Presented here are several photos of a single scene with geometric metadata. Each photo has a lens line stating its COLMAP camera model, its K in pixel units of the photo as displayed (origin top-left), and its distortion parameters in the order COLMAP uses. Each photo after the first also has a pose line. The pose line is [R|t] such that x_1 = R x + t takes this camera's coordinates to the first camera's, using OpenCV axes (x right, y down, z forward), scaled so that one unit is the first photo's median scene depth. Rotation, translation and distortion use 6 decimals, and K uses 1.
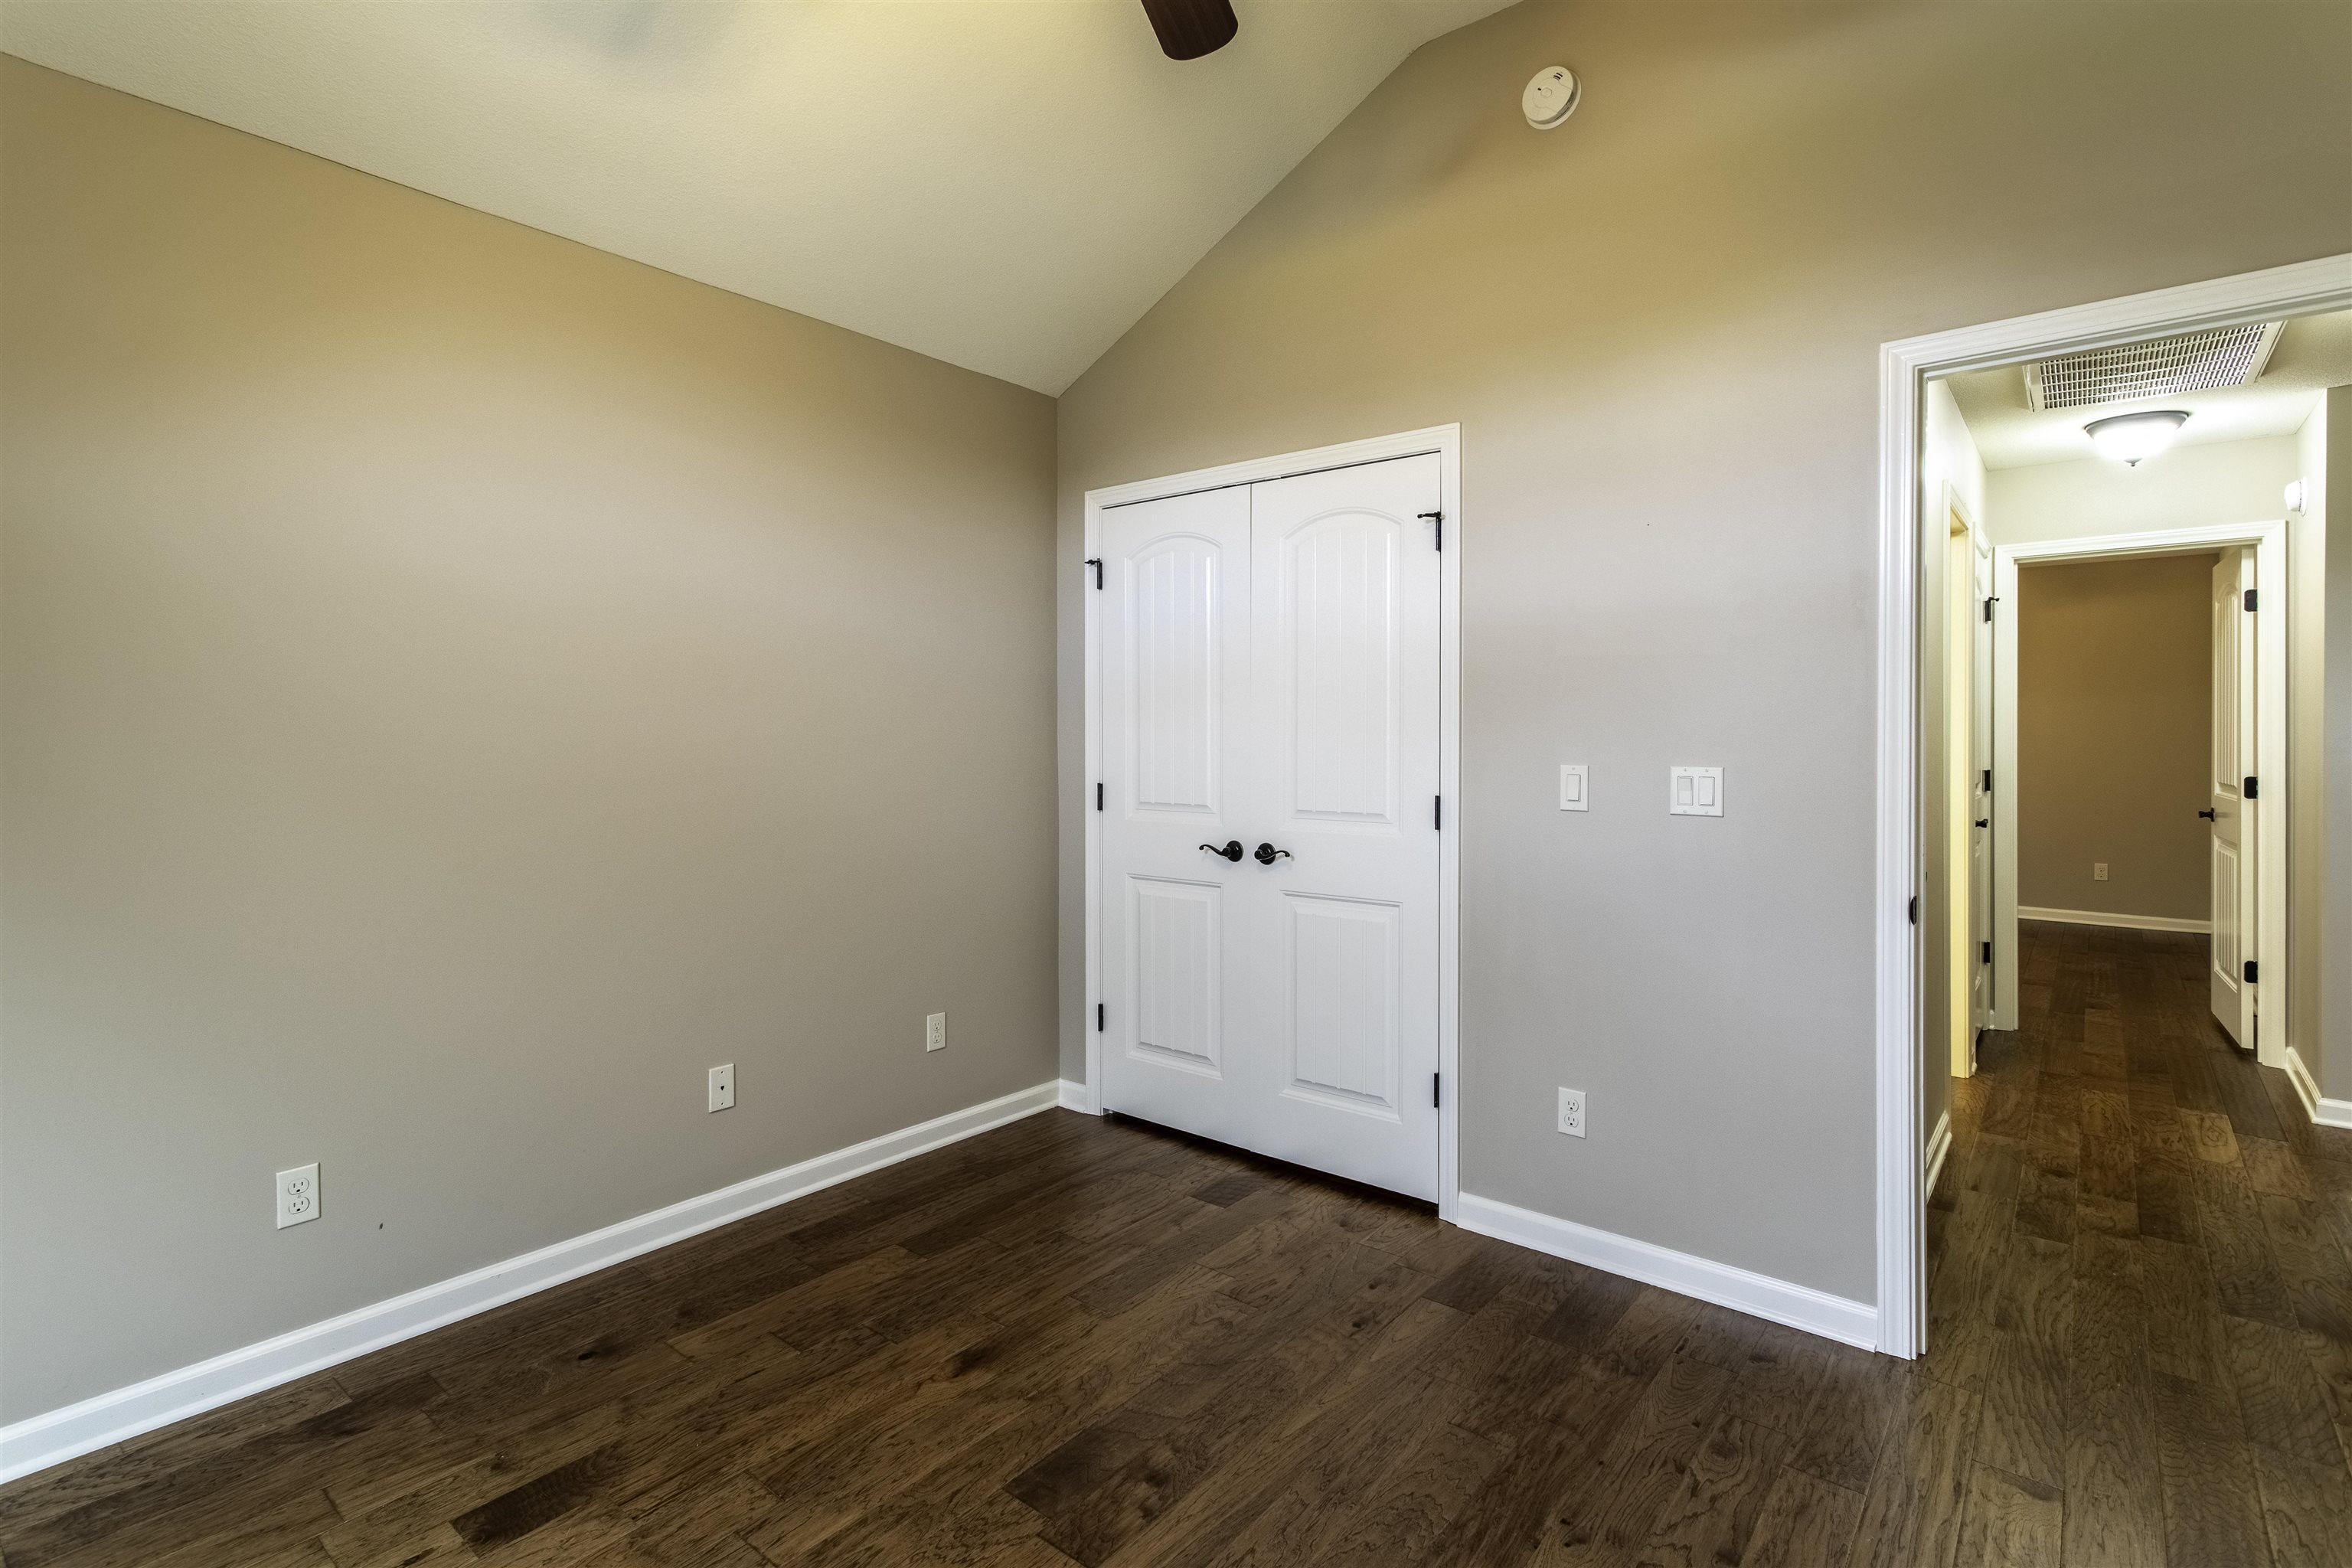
lens RADIAL K [[1109.5, 0, 1169.6], [0, 1109.5, 768.9], [0, 0, 1]] dist [0.007565, 0.000568]
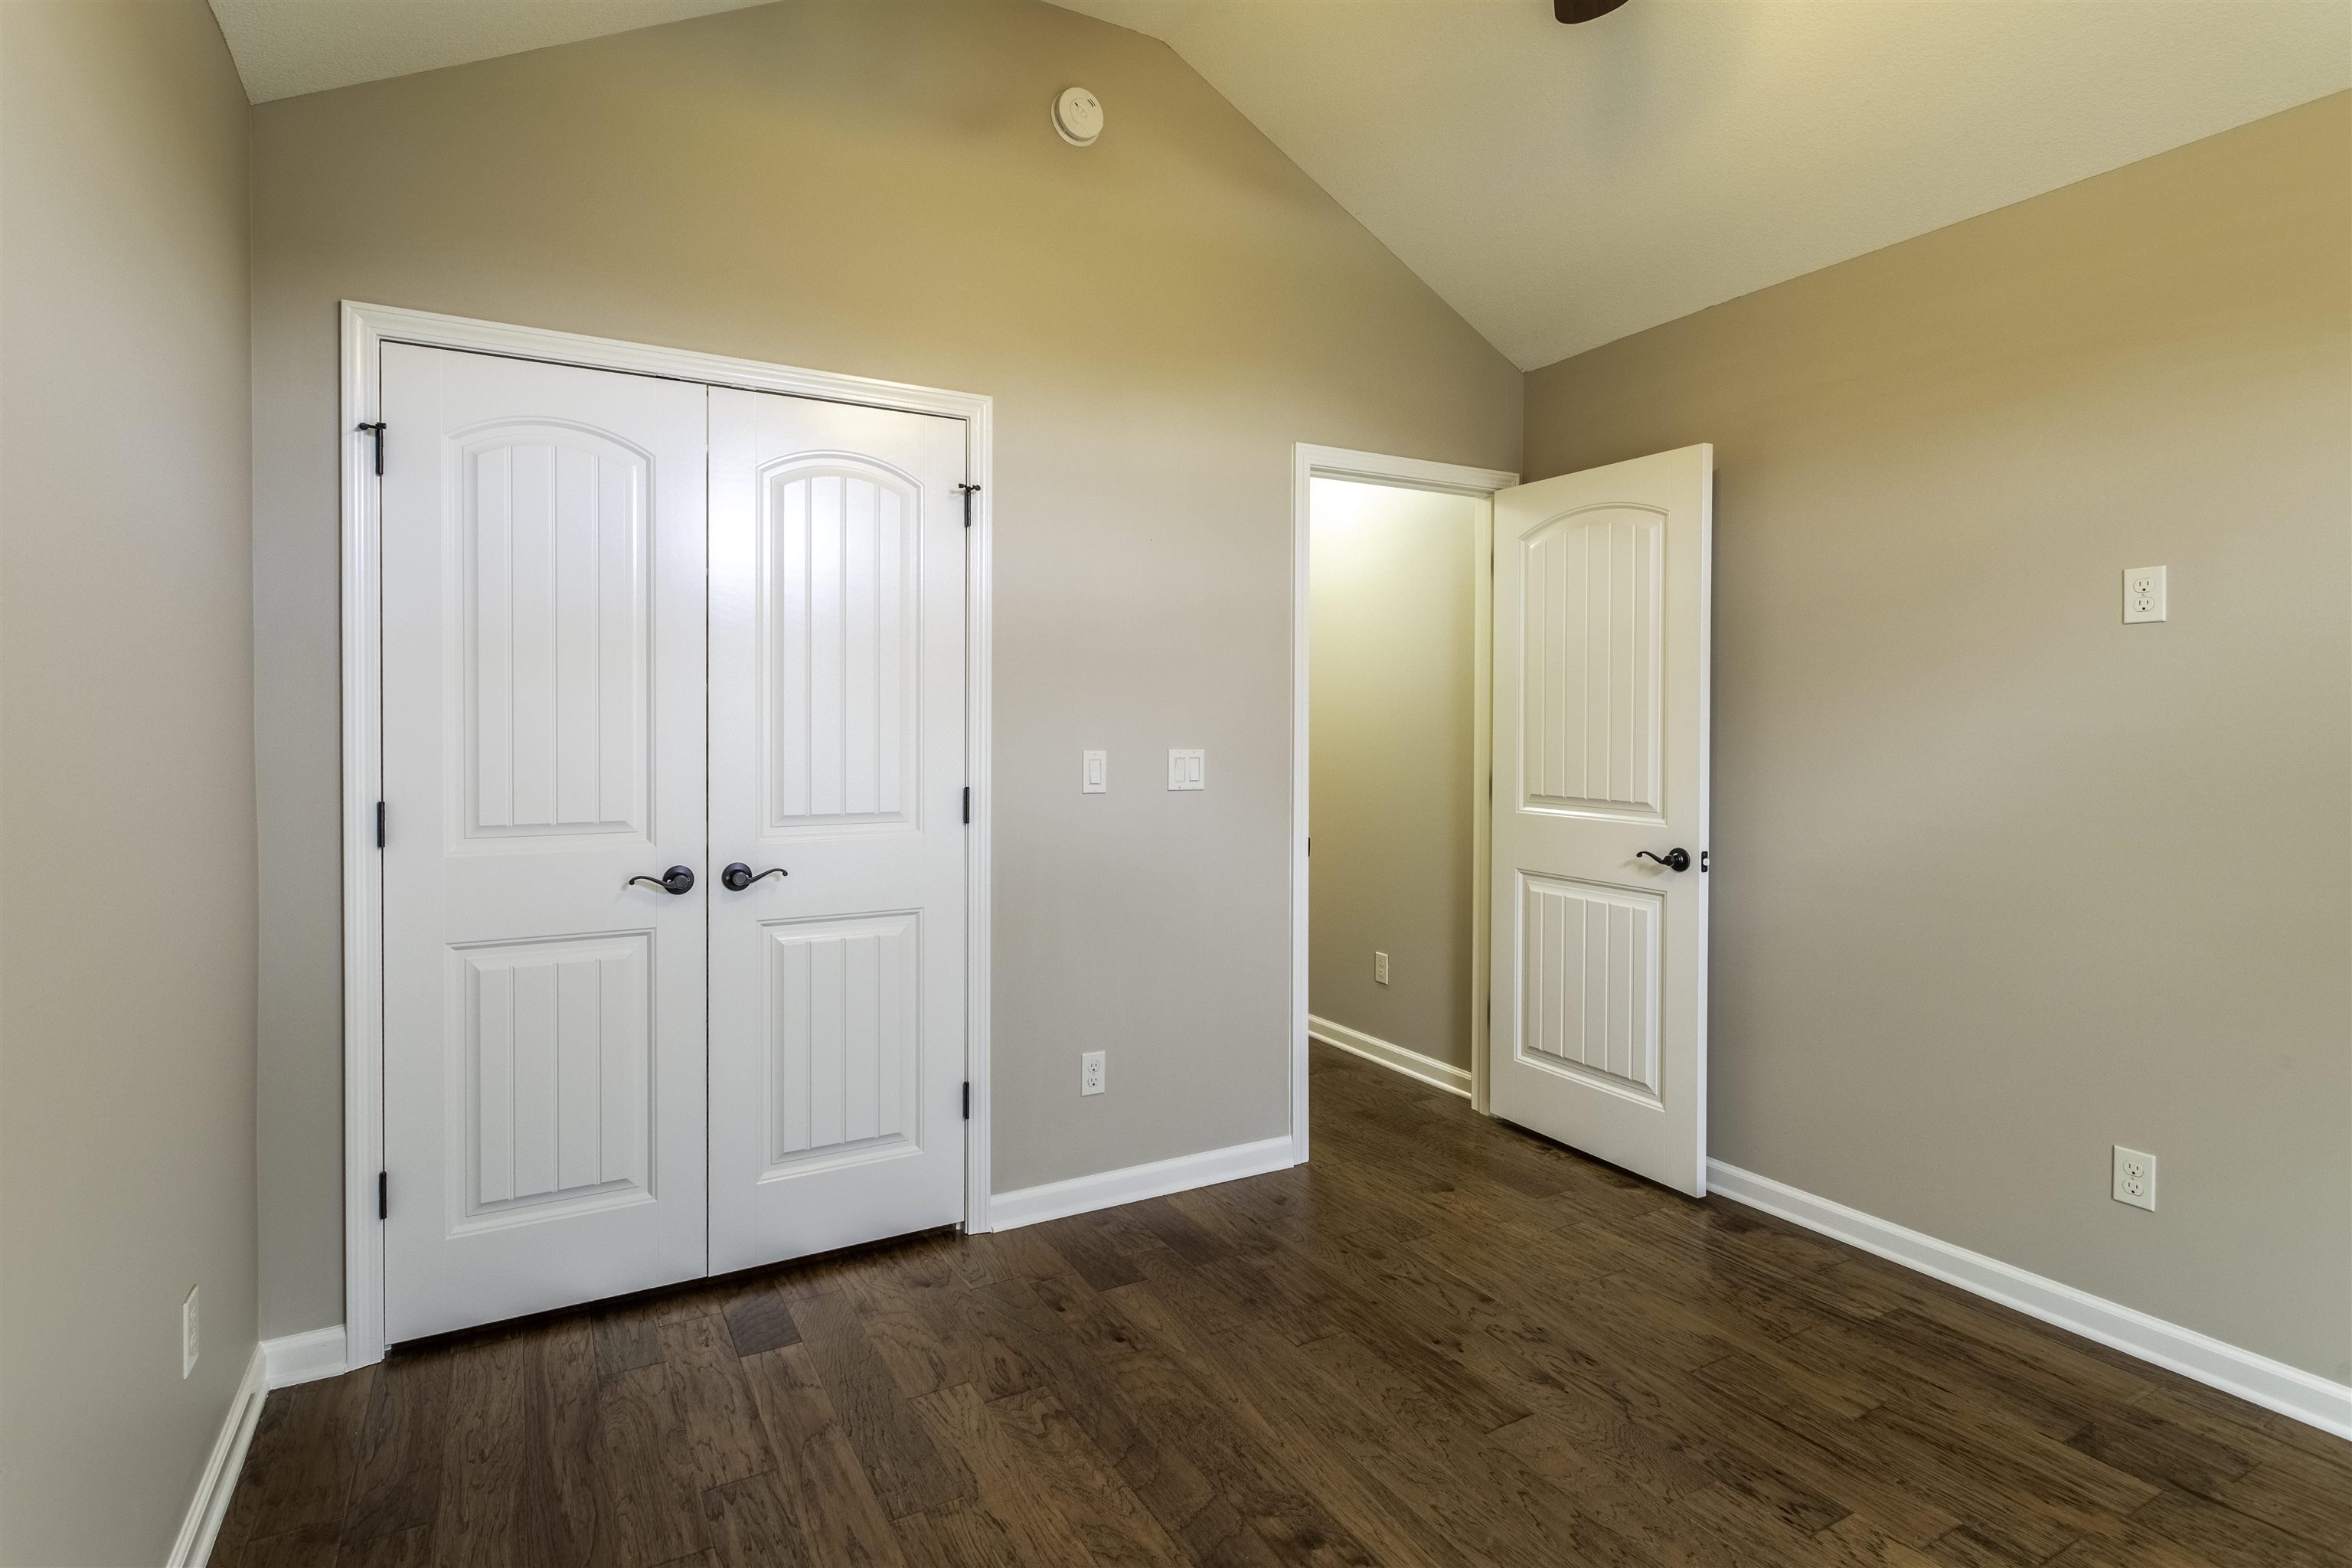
lens RADIAL K [[1130.2, 0, 1163.6], [0, 1130.2, 758.4], [0, 0, 1]] dist [0.005305, 0.000119]
pose [[0.384120, -0.027464, 0.922875, -0.587382], [0.024103, 0.999515, 0.019713, -0.015303], [-0.922969, 0.014672, 0.384595, 0.487579]]
